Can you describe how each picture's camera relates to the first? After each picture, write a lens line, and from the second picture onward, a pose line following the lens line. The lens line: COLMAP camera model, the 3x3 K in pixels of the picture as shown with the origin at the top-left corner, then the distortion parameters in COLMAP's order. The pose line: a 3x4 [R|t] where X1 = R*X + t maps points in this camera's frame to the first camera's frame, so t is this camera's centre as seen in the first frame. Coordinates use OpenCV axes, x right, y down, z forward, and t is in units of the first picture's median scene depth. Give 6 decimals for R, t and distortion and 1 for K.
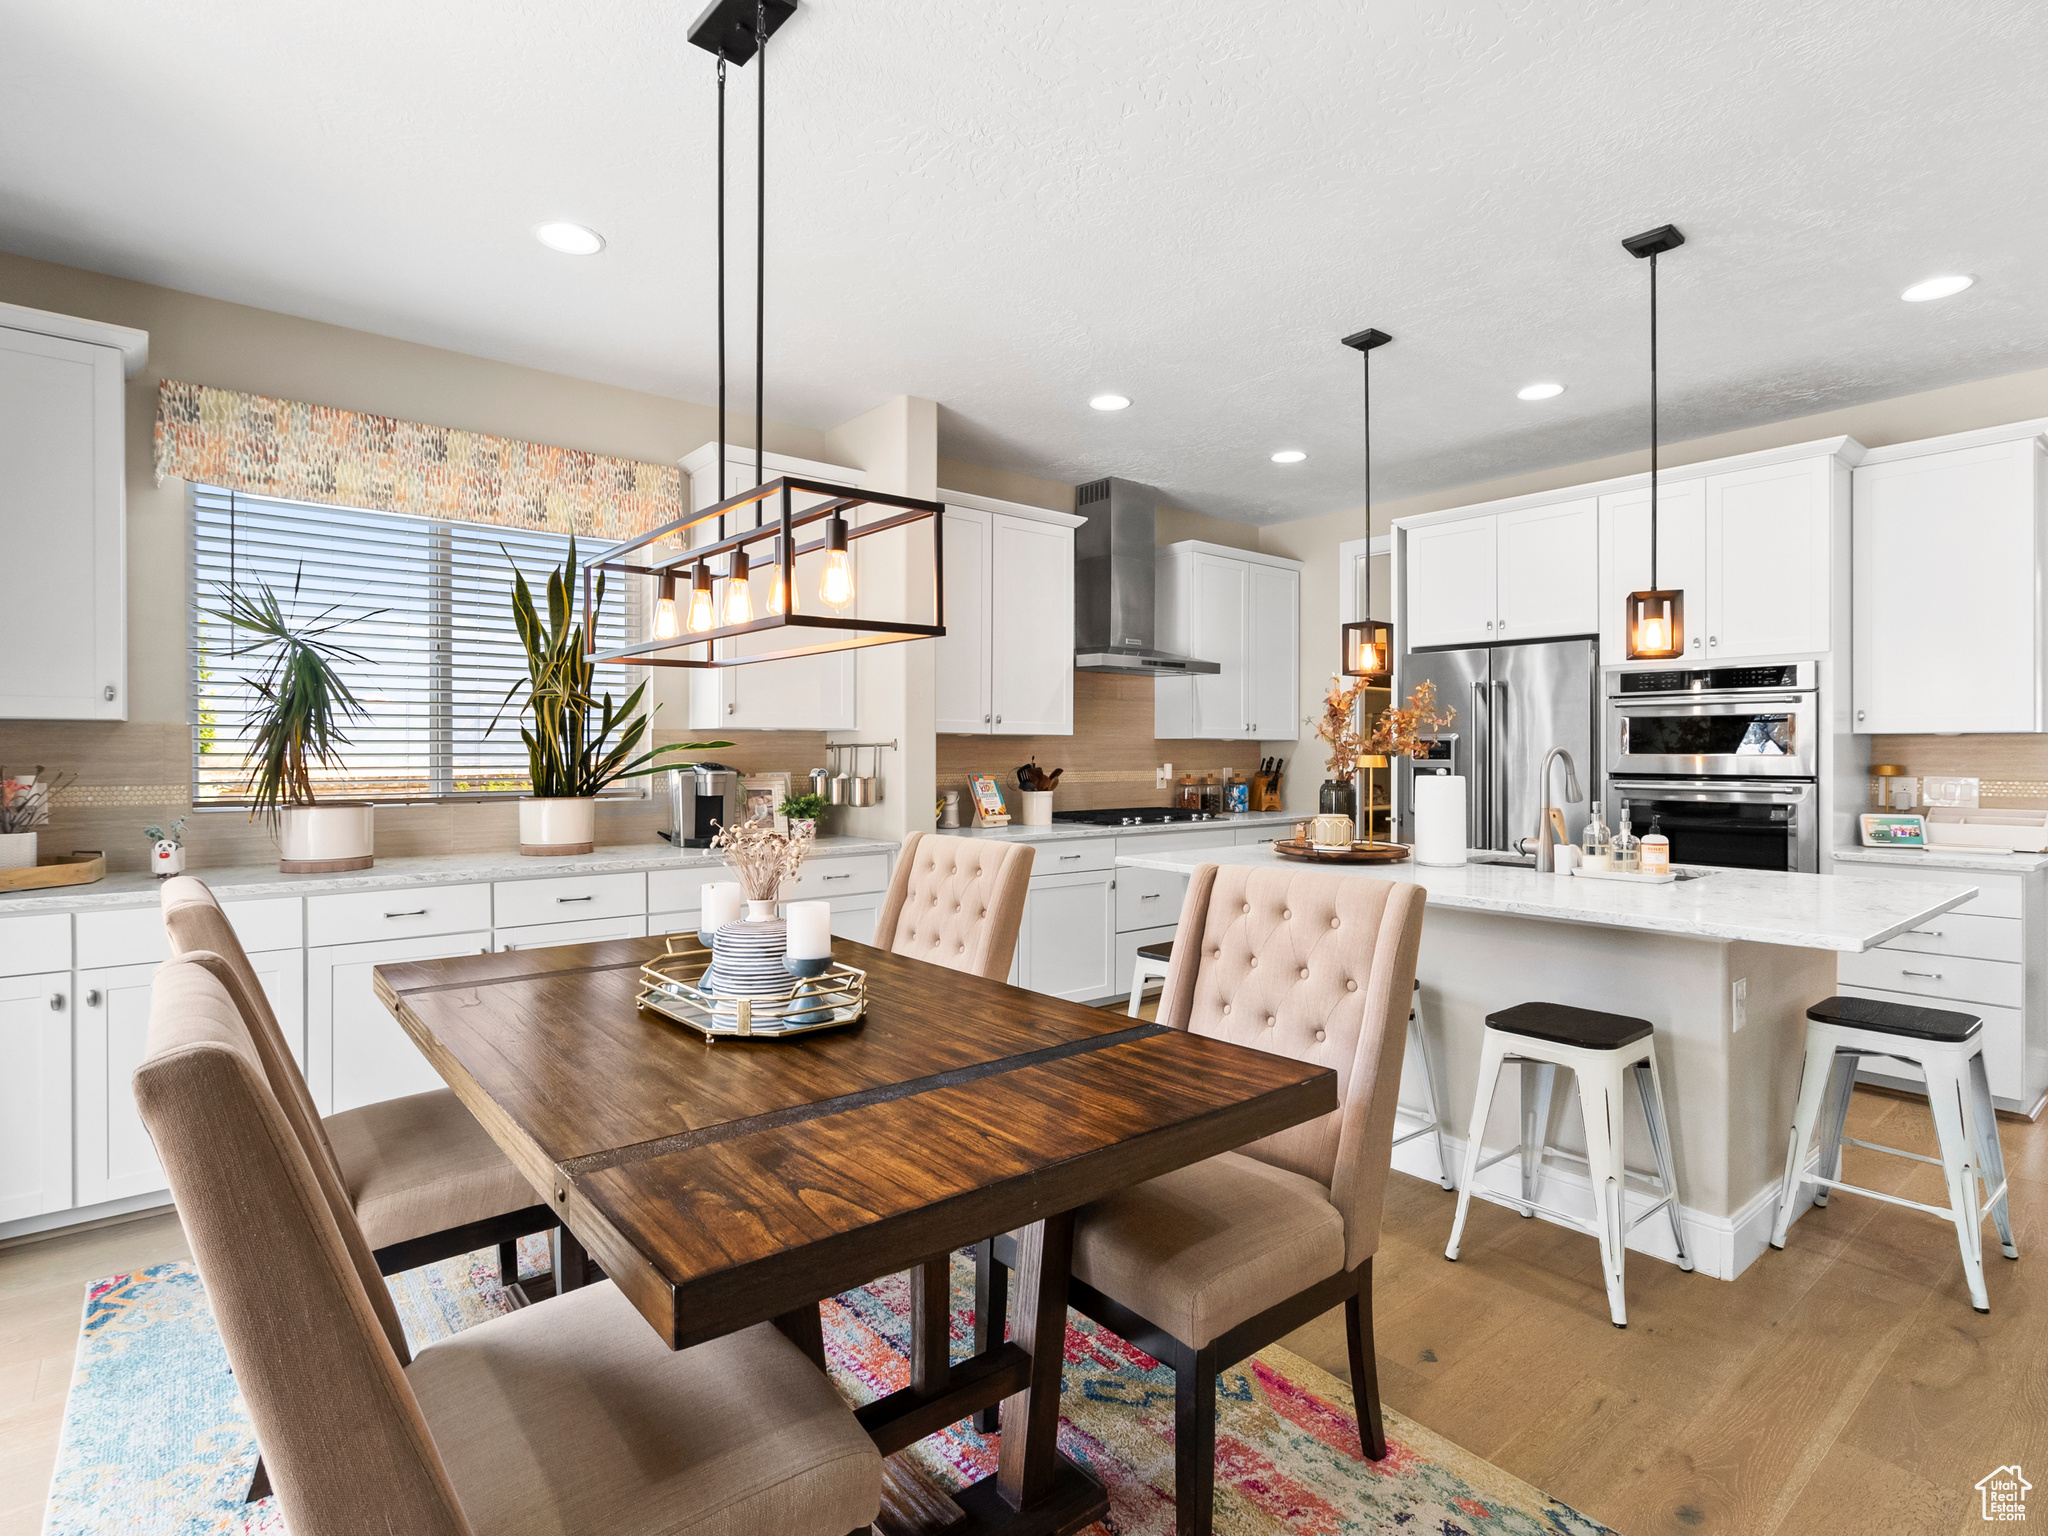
lens RADIAL K [[1057.2, 0, 1013.0], [0, 1057.2, 753.6], [0, 0, 1]] dist [-0.001566, 0.000536]
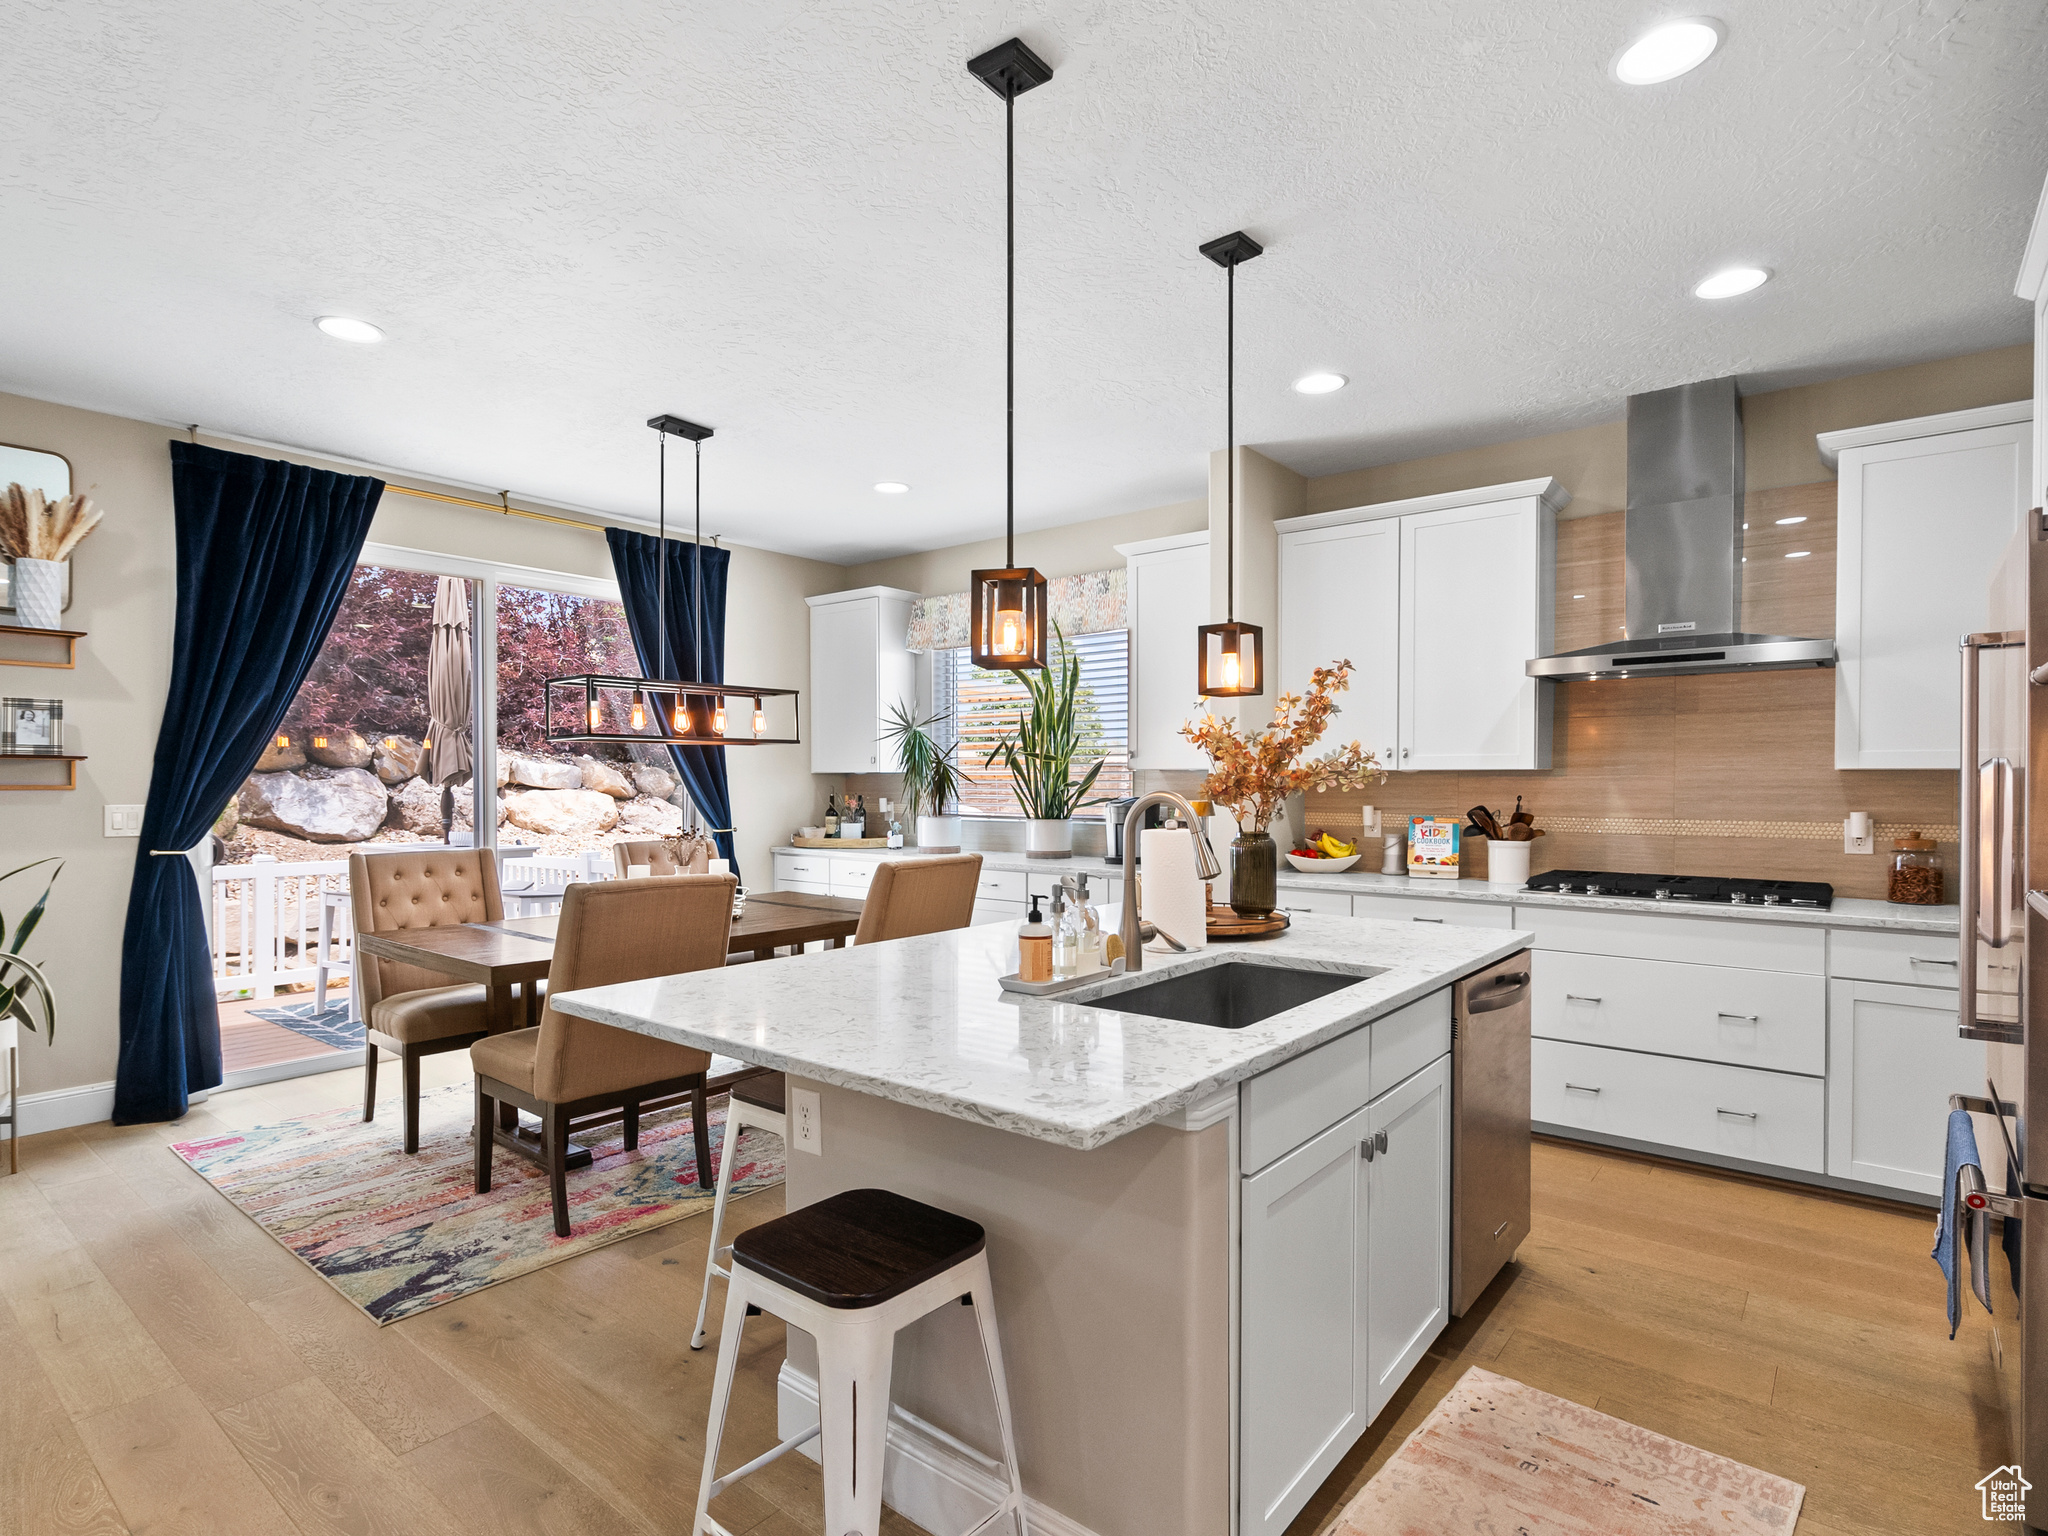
lens RADIAL K [[1057.2, 0, 1012.3], [0, 1057.2, 782.6], [0, 0, 1]] dist [-0.001566, 0.000536]
pose [[0.194853, -0.000324, -0.980832, 0.730564], [-0.005225, 0.999985, -0.001368, -0.004564], [0.980819, 0.005391, 0.194848, 0.486332]]
